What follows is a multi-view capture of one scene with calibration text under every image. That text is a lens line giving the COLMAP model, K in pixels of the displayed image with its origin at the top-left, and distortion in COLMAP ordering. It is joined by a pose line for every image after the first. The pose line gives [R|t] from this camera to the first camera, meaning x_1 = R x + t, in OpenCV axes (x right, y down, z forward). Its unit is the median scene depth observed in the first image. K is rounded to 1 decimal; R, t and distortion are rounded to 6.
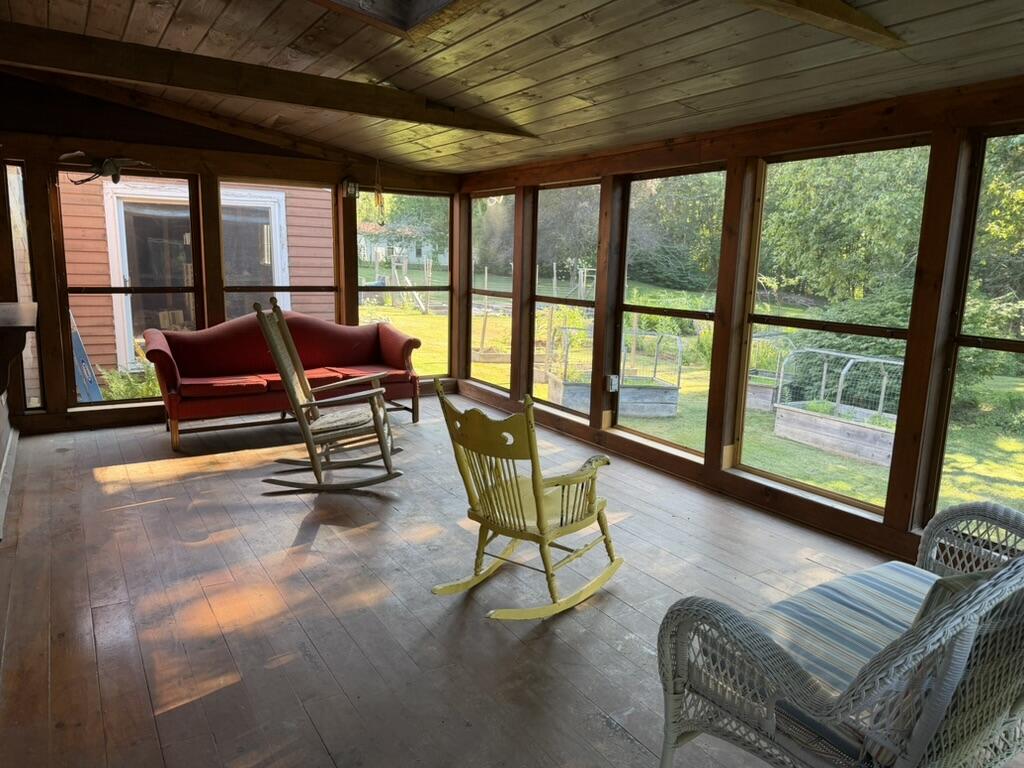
lens RADIAL K [[728.0, 0, 507.4], [0, 728.0, 386.9], [0, 0, 1]] dist [-0.013043, -0.002502]
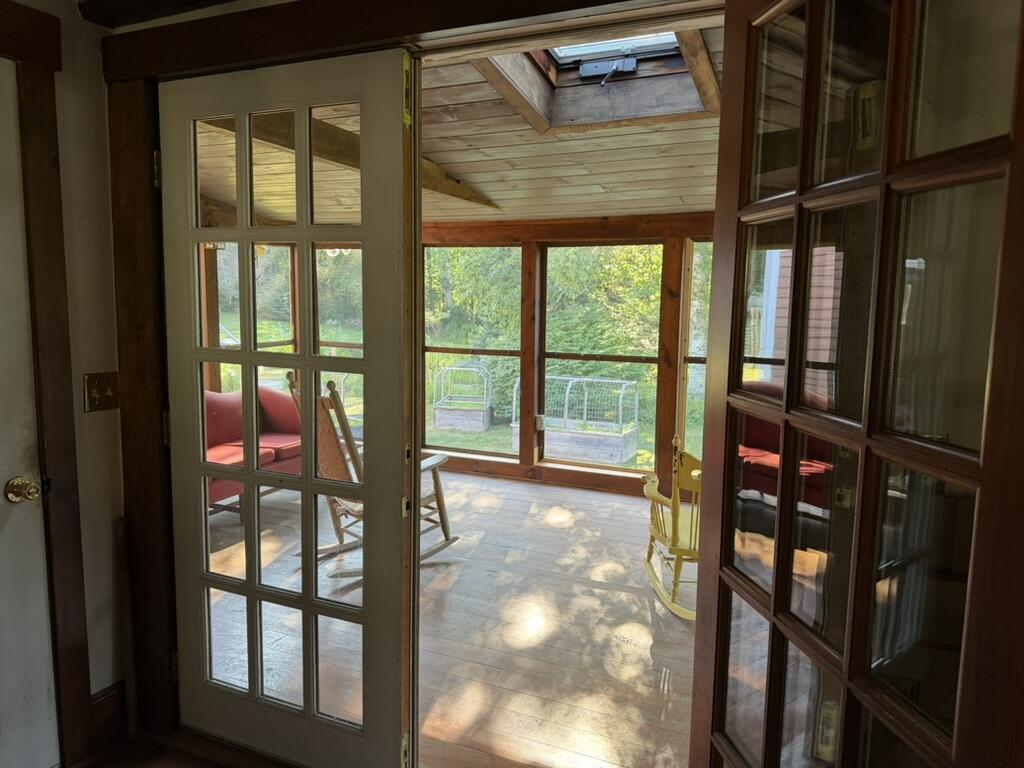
lens RADIAL K [[728.0, 0, 513.1], [0, 728.0, 382.0], [0, 0, 1]] dist [-0.013043, -0.002502]
pose [[0.829785, -0.086395, 0.551355, -0.494601], [0.109868, 0.993900, -0.009610, -0.060238], [-0.547162, 0.068551, 0.834215, 0.084531]]
